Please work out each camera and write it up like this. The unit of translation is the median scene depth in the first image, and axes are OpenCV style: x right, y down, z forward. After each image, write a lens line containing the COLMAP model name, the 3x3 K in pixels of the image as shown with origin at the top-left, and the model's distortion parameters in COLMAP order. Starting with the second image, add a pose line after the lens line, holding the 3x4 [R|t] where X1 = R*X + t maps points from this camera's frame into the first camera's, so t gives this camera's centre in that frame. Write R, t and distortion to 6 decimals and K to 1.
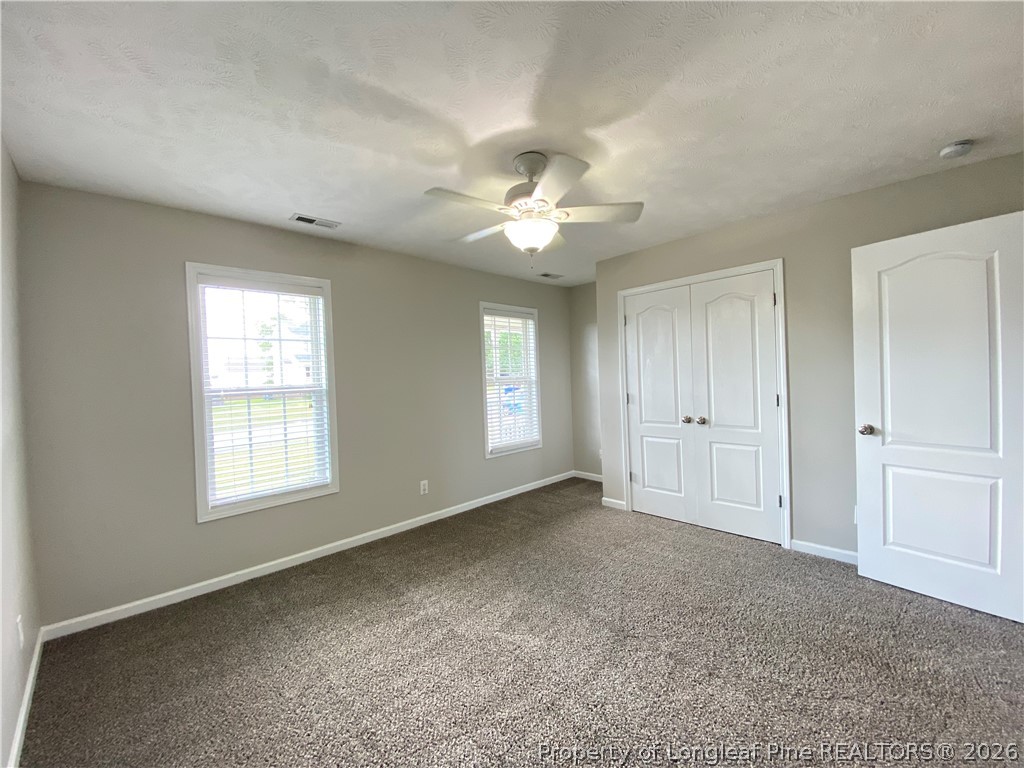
lens RADIAL K [[414.8, 0, 509.7], [0, 414.8, 382.2], [0, 0, 1]] dist [0.017430, -0.019200]
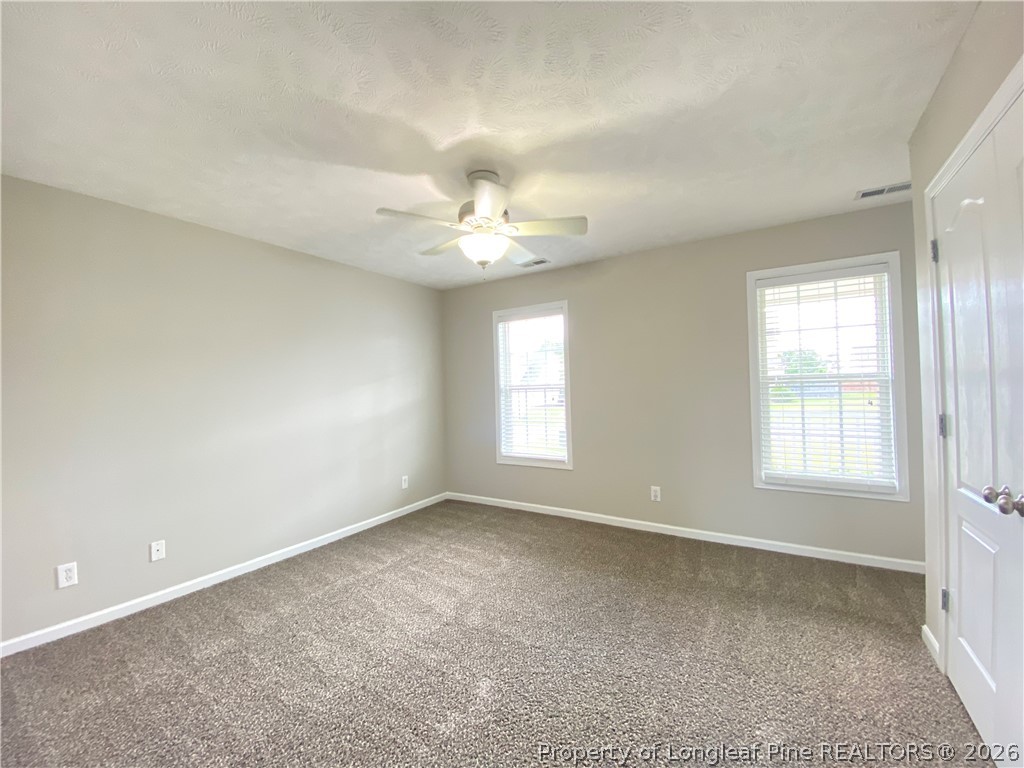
lens RADIAL K [[414.8, 0, 509.7], [0, 414.8, 382.2], [0, 0, 1]] dist [0.017430, -0.019200]
pose [[0.210470, 0.014795, -0.977488, 0.615538], [0.002452, 0.999874, 0.015662, -0.013809], [0.977597, -0.005693, 0.210407, 0.461919]]
